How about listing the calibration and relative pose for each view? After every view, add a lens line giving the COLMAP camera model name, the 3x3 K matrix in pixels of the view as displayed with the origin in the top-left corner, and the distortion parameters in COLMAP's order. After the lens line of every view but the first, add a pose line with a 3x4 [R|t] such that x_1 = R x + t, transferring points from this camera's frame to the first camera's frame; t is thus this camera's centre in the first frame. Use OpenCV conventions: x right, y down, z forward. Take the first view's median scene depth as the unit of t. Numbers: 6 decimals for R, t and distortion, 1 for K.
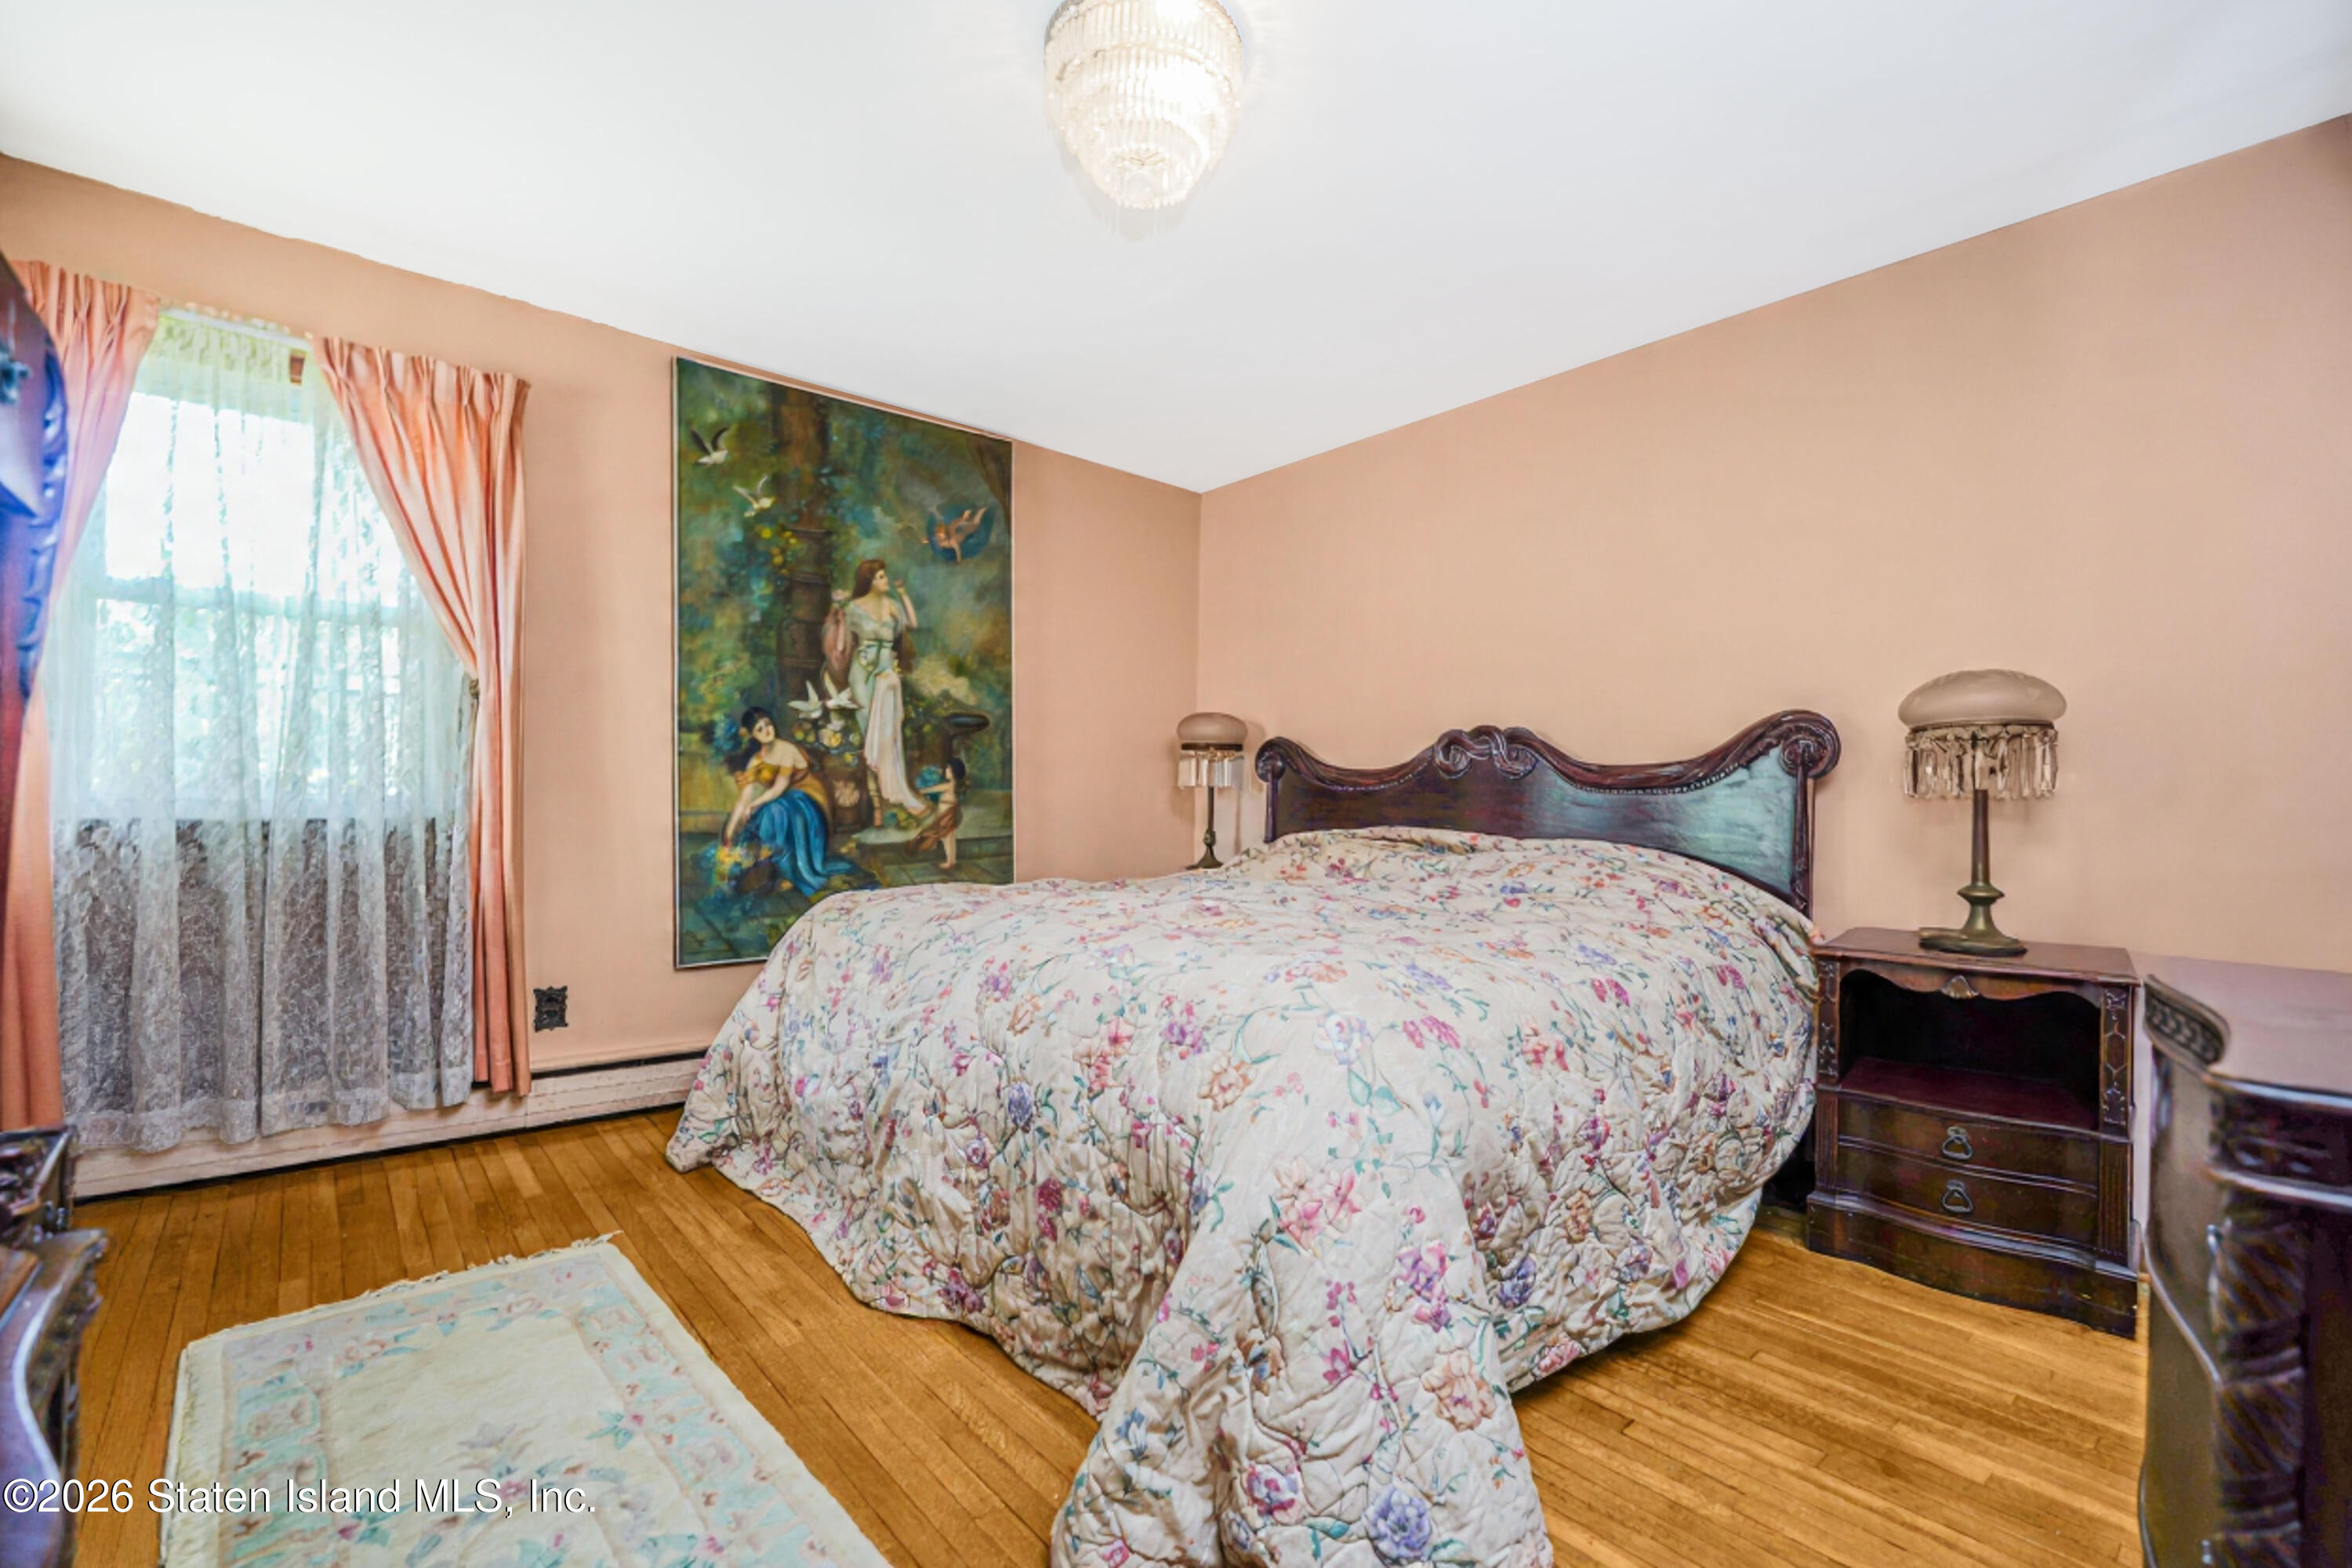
lens RADIAL K [[1046.7, 0, 1165.7], [0, 1046.7, 793.2], [0, 0, 1]] dist [-0.005334, 0.005789]
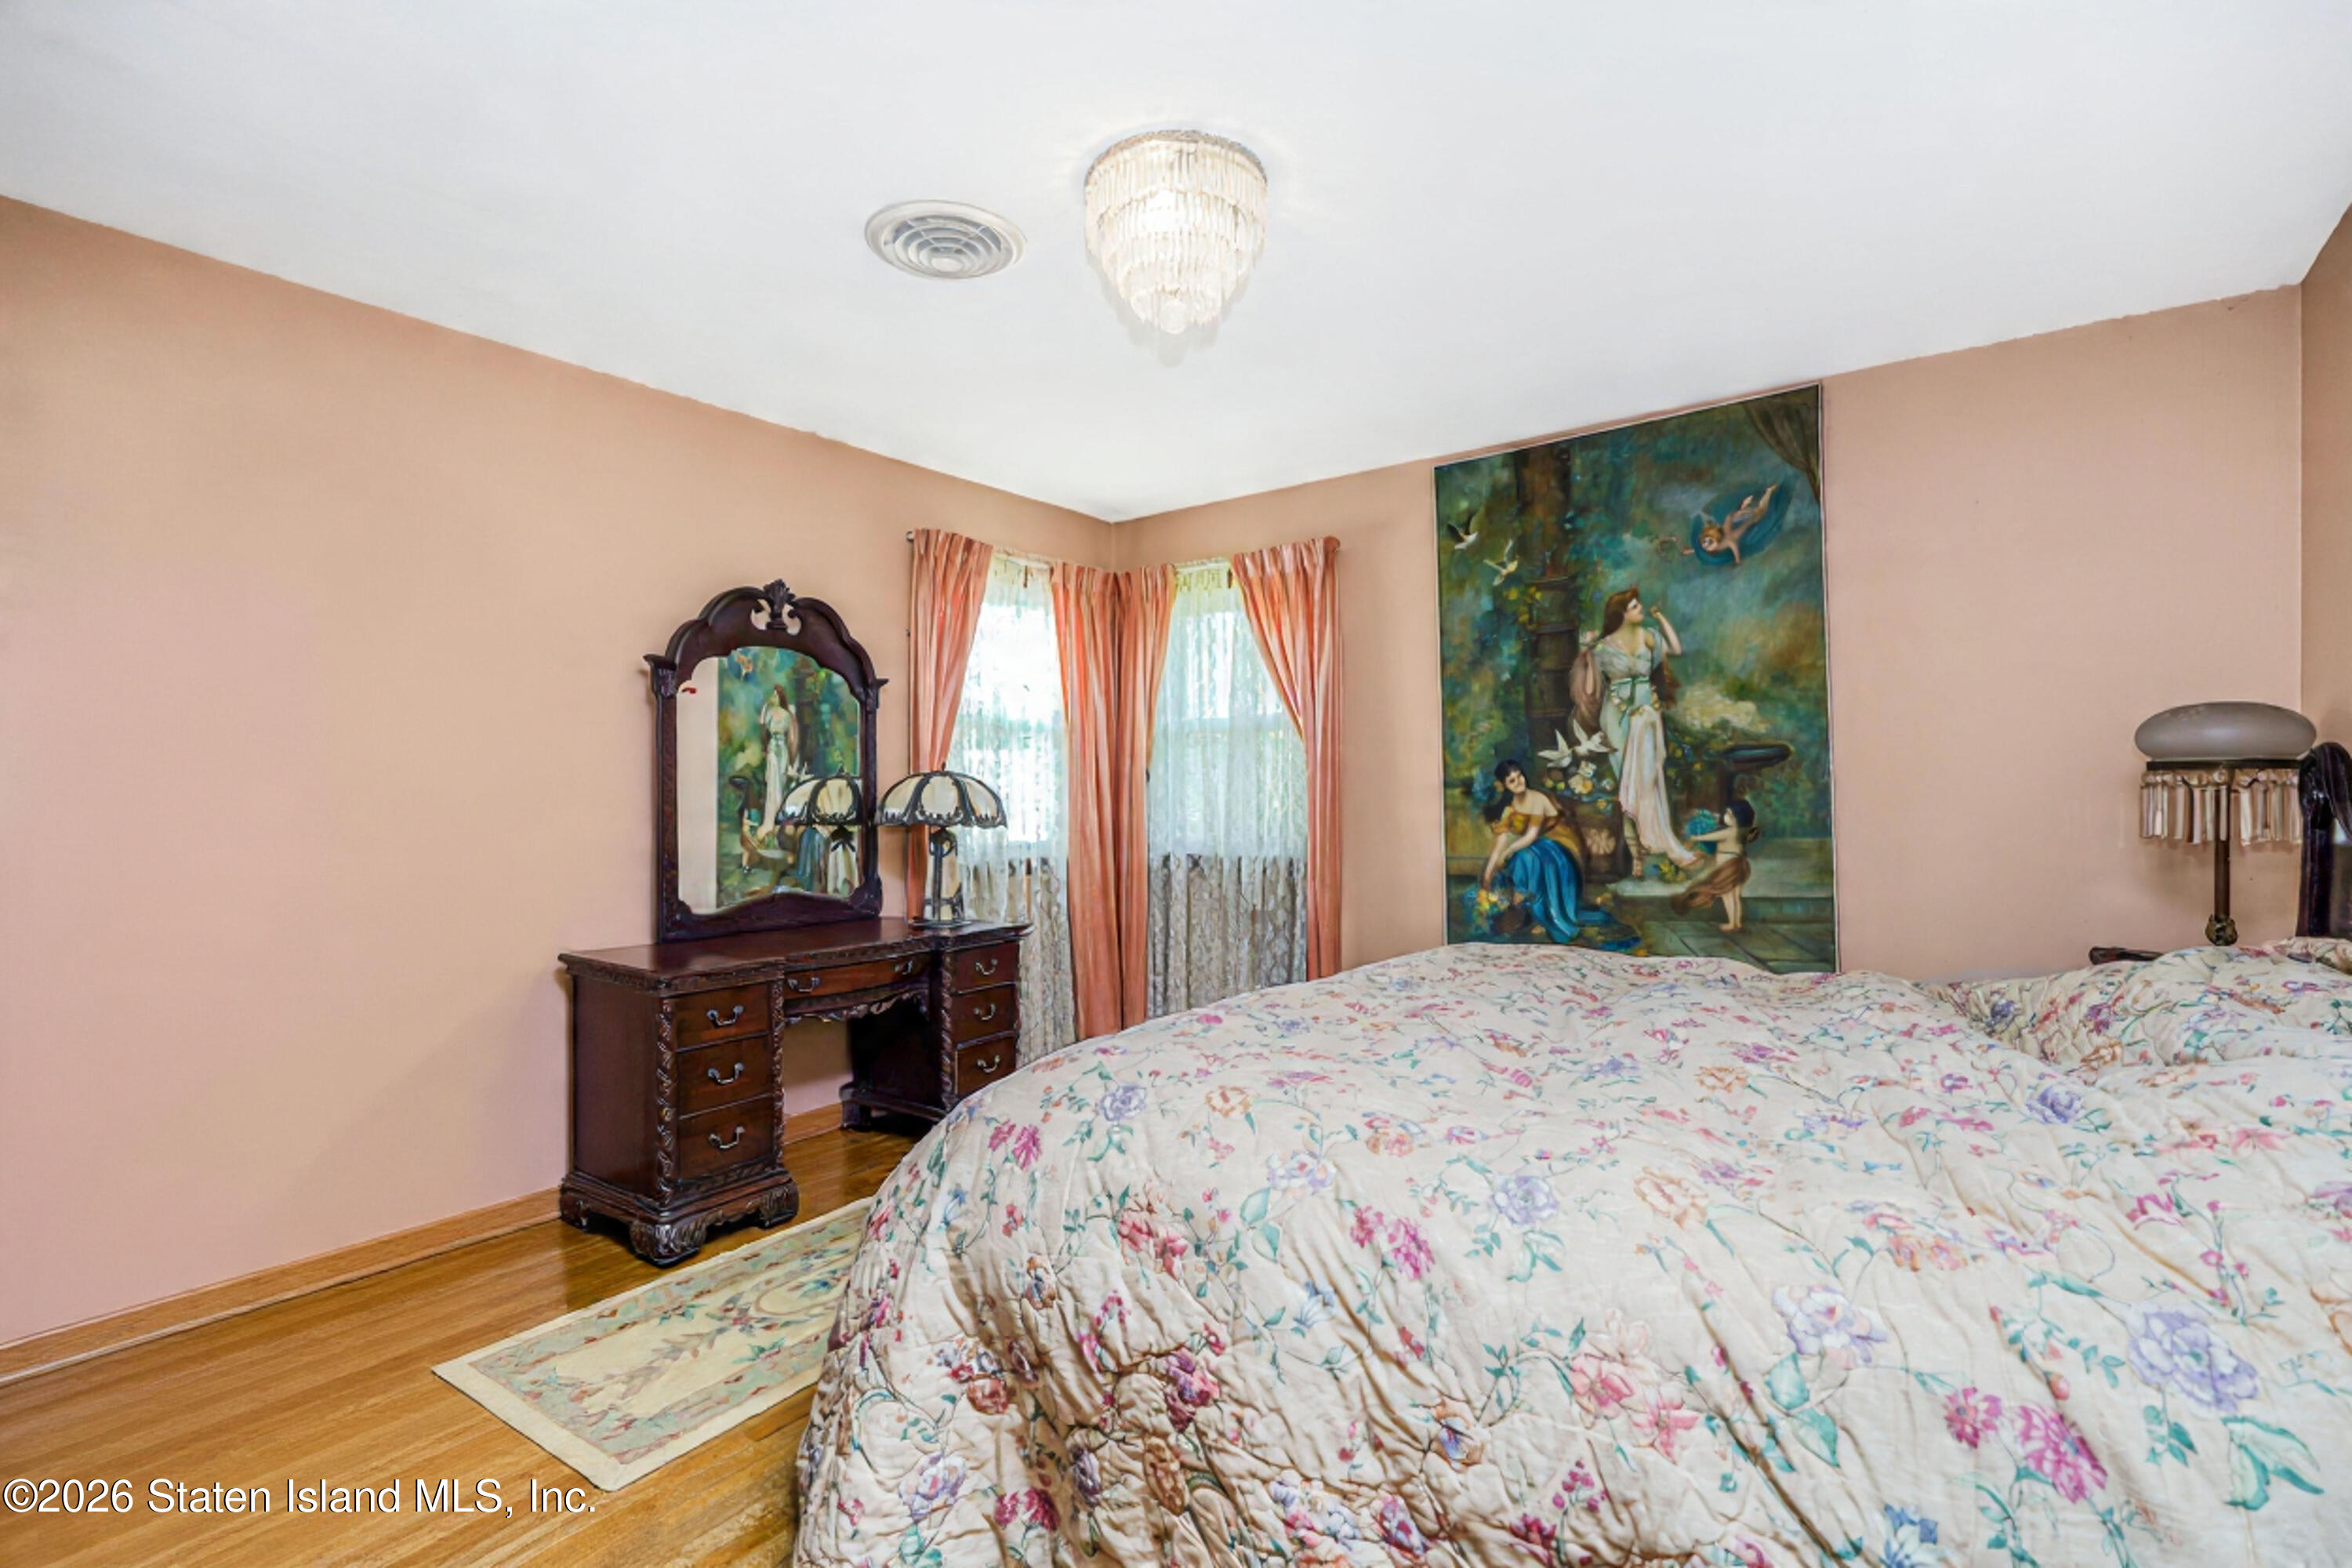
lens RADIAL K [[1046.7, 0, 1165.6], [0, 1046.7, 798.5], [0, 0, 1]] dist [-0.005334, 0.005789]
pose [[0.224685, -0.015218, -0.974313, 0.542732], [0.018042, 0.999772, -0.011455, -0.035604], [0.974264, -0.015005, 0.224909, 0.398310]]
